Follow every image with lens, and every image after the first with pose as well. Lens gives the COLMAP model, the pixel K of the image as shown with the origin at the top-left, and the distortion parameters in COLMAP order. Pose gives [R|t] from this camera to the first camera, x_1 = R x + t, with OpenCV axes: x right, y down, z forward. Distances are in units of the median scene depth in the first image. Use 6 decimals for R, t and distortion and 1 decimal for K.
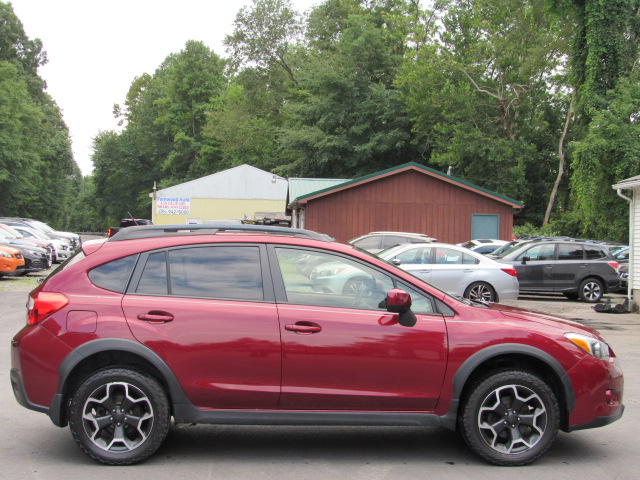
lens RADIAL K [[1034.5, 0, 312.5], [0, 1034.5, 241.3], [0, 0, 1]] dist [-0.158217, 0.272897]
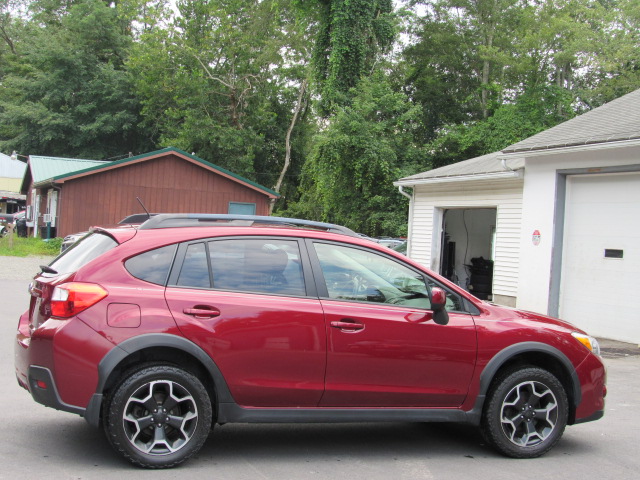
lens RADIAL K [[1034.5, 0, 312.5], [0, 1034.5, 241.3], [0, 0, 1]] dist [-0.158217, 0.272897]
pose [[0.955977, 0.035956, 0.291230, -0.089560], [-0.040341, 0.999145, 0.009062, -0.001028], [-0.290655, -0.020411, 0.956610, 0.016794]]
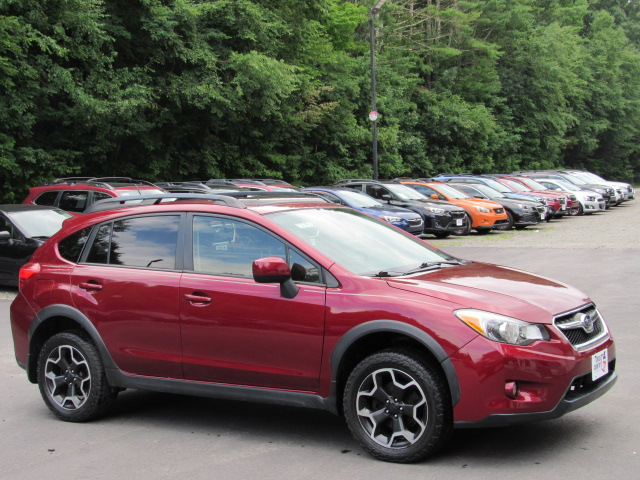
lens RADIAL K [[1034.5, 0, 312.5], [0, 1034.5, 241.3], [0, 0, 1]] dist [-0.158217, 0.272897]
pose [[0.816509, -0.016258, -0.577104, 0.173796], [0.045029, 0.998352, 0.035583, 0.000091], [0.575574, -0.055041, 0.815895, 0.071864]]
